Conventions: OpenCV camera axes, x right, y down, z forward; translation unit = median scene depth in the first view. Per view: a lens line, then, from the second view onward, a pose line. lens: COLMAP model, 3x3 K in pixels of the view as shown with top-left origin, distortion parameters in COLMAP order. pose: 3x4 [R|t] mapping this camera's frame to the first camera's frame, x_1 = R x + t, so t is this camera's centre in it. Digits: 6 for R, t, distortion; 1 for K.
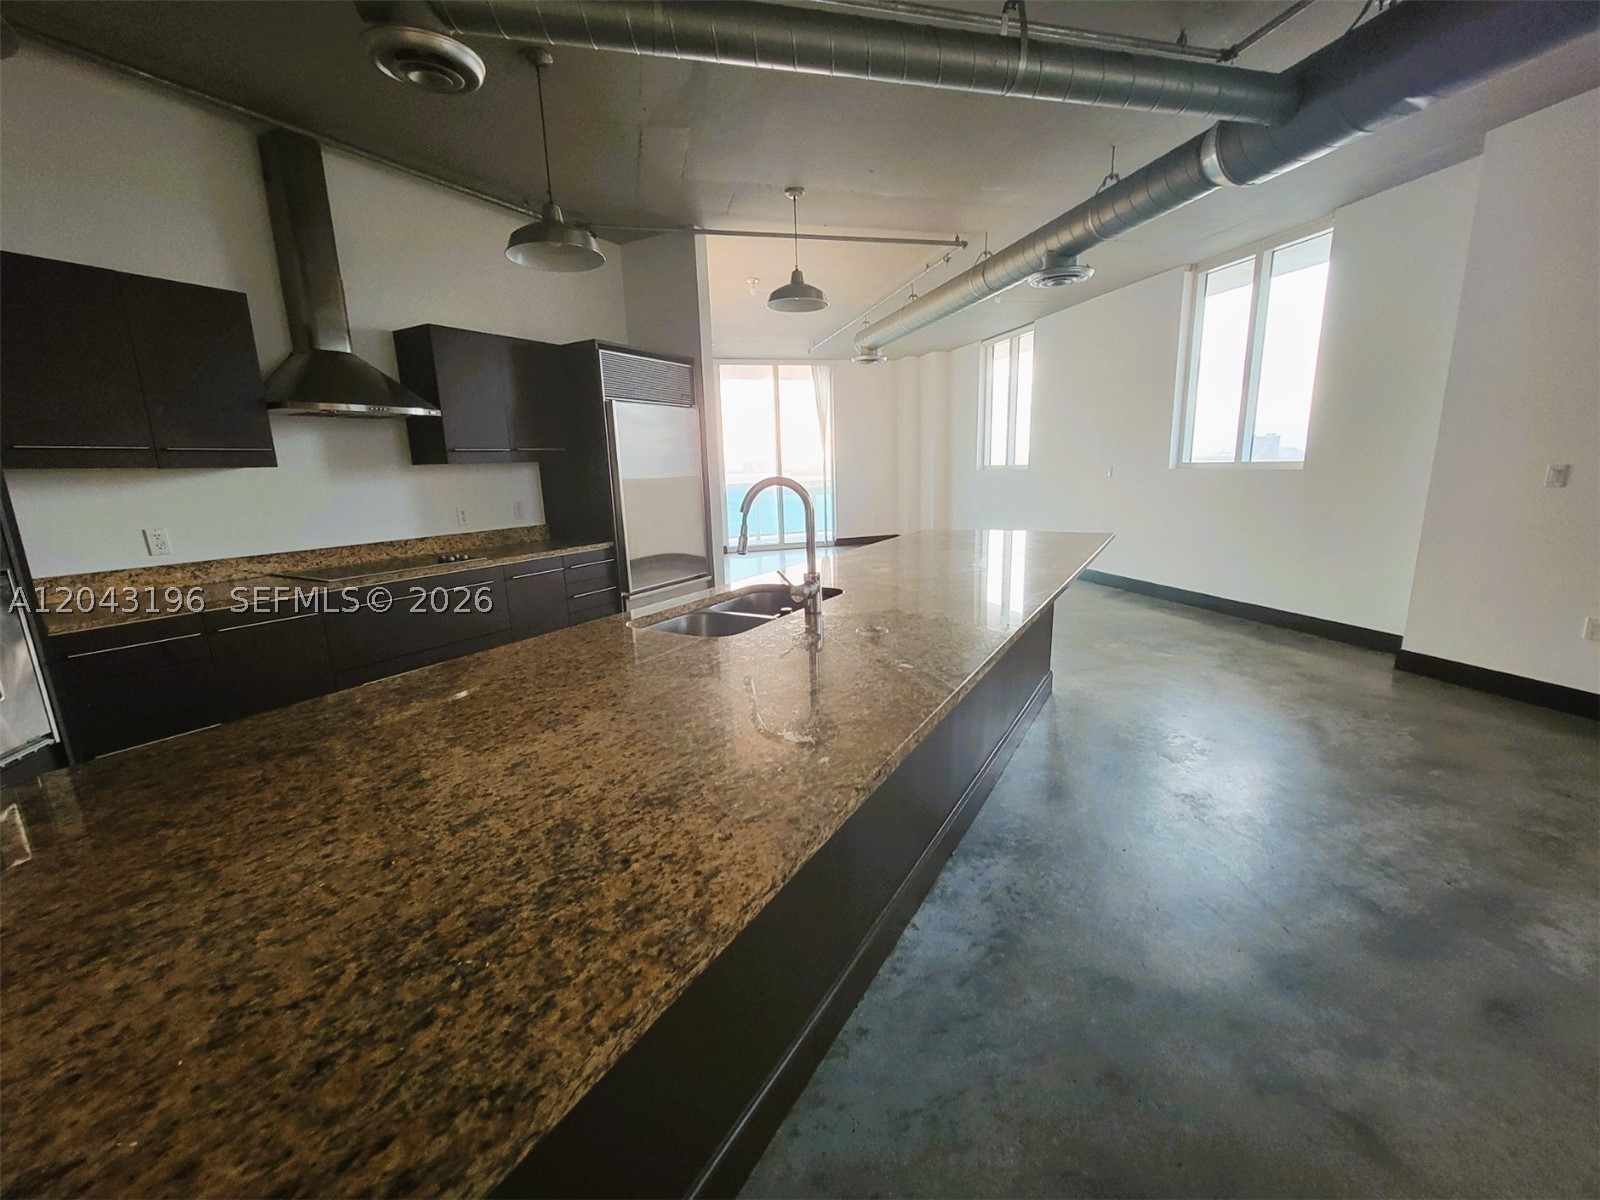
lens RADIAL K [[656.3, 0, 799.2], [0, 656.3, 607.7], [0, 0, 1]] dist [0.000732, -0.000236]
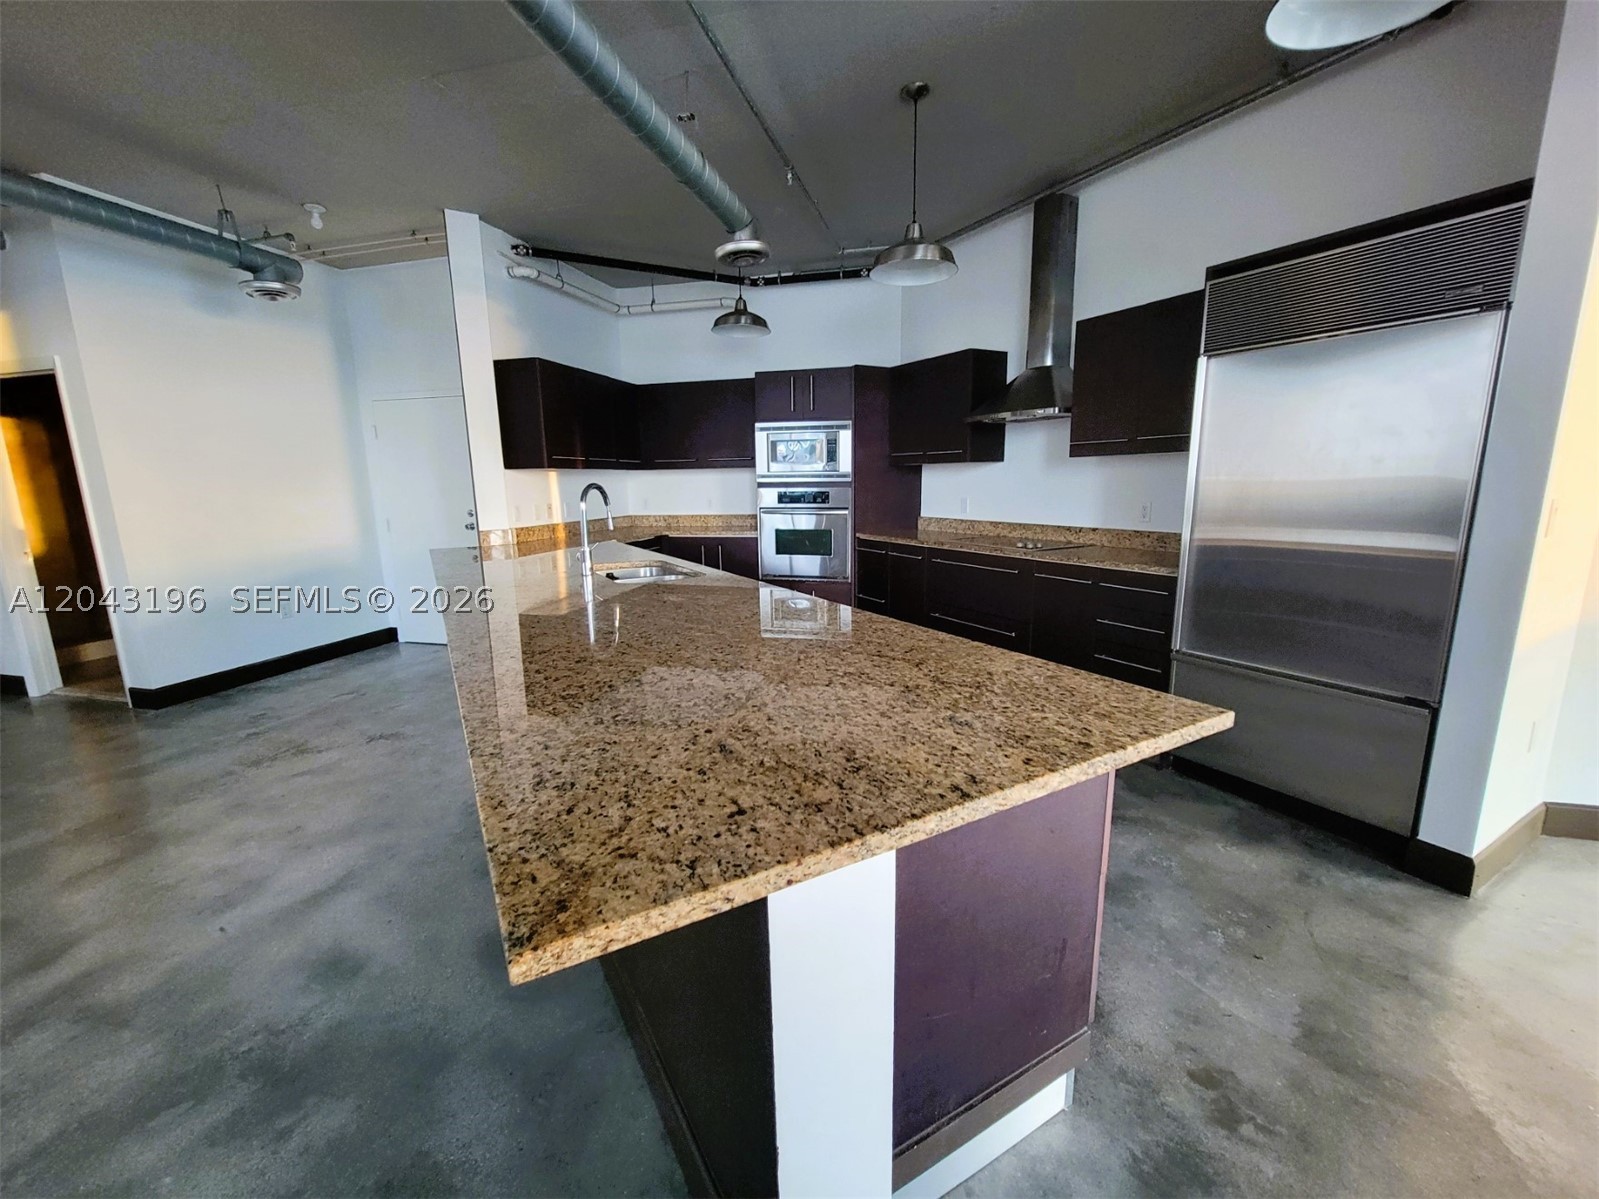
lens RADIAL K [[653.4, 0, 801.9], [0, 653.4, 604.5], [0, 0, 1]] dist [-0.000192, -0.000254]
pose [[-0.487388, 0.193213, -0.851541, 0.568686], [-0.160439, 0.938793, 0.304839, -0.242123], [0.858319, 0.285196, -0.426557, 1.124345]]
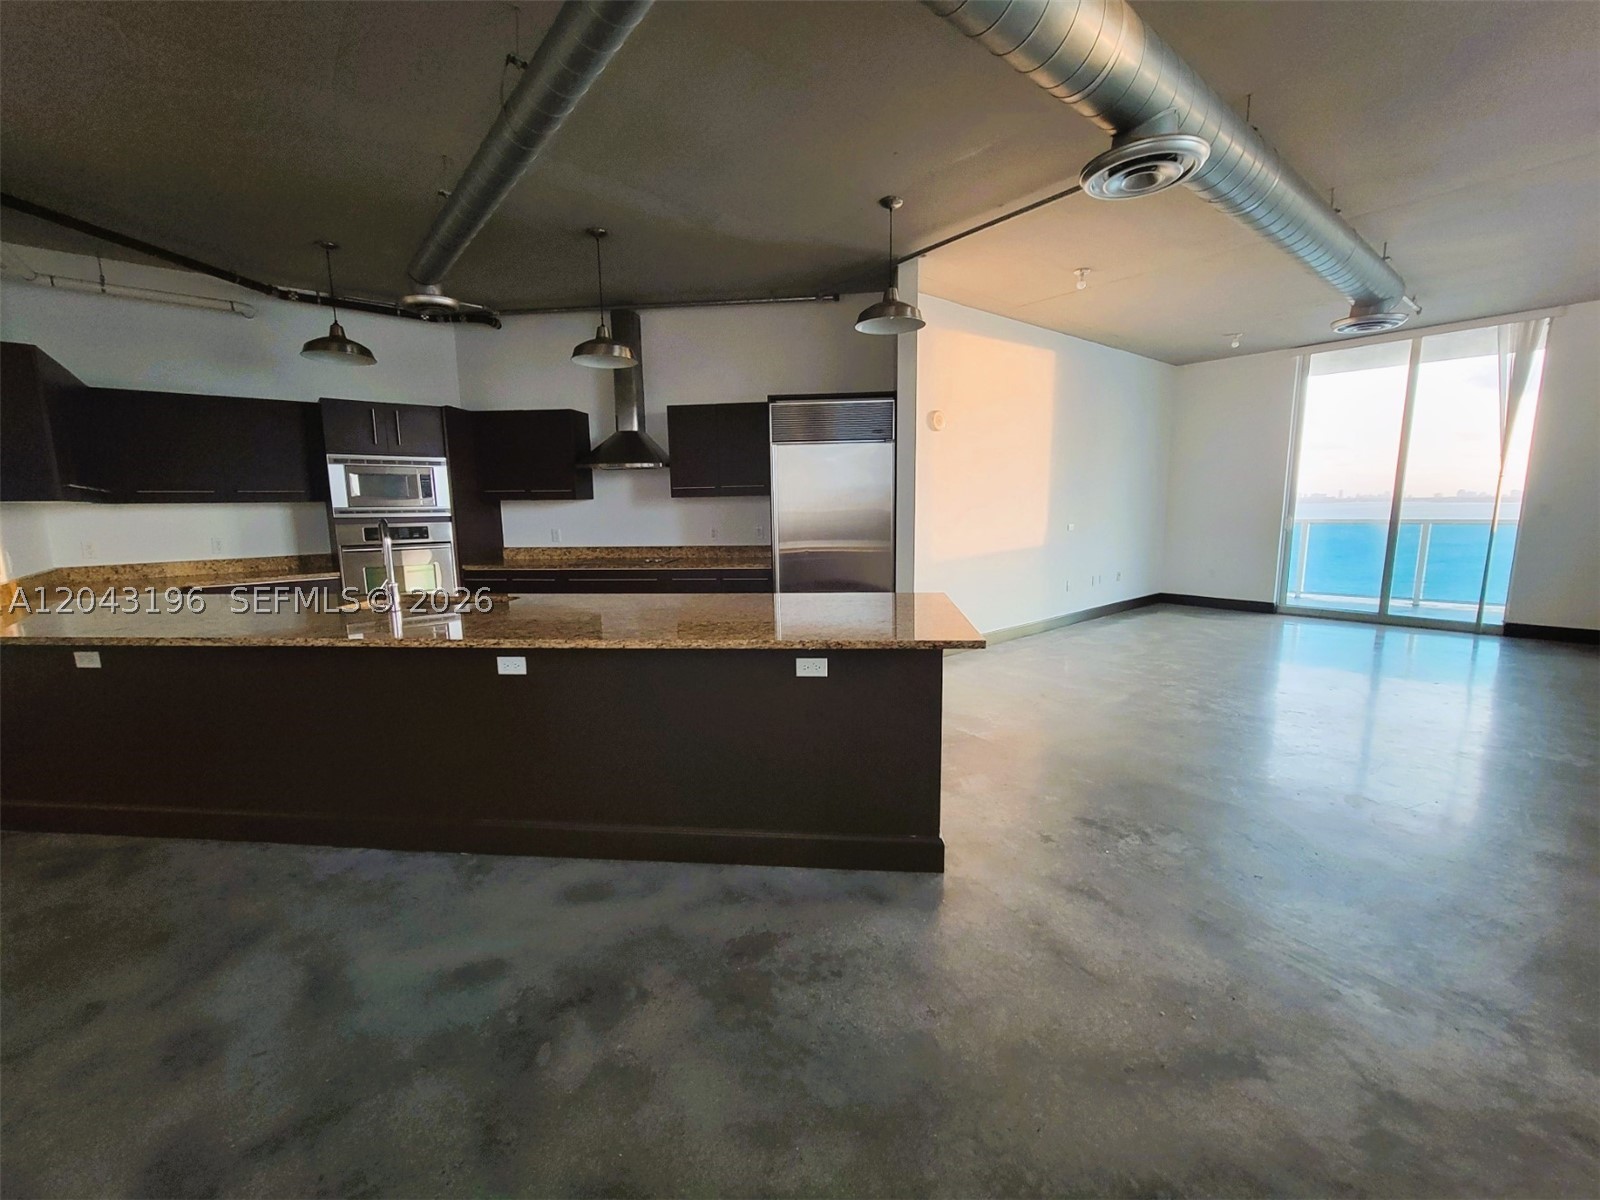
lens RADIAL K [[656.3, 0, 799.2], [0, 656.3, 607.7], [0, 0, 1]] dist [0.000732, -0.000236]
pose [[0.421130, 0.159914, -0.892792, 0.921000], [-0.188439, 0.978282, 0.086340, -0.155698], [0.887209, 0.131876, 0.442118, 0.627420]]
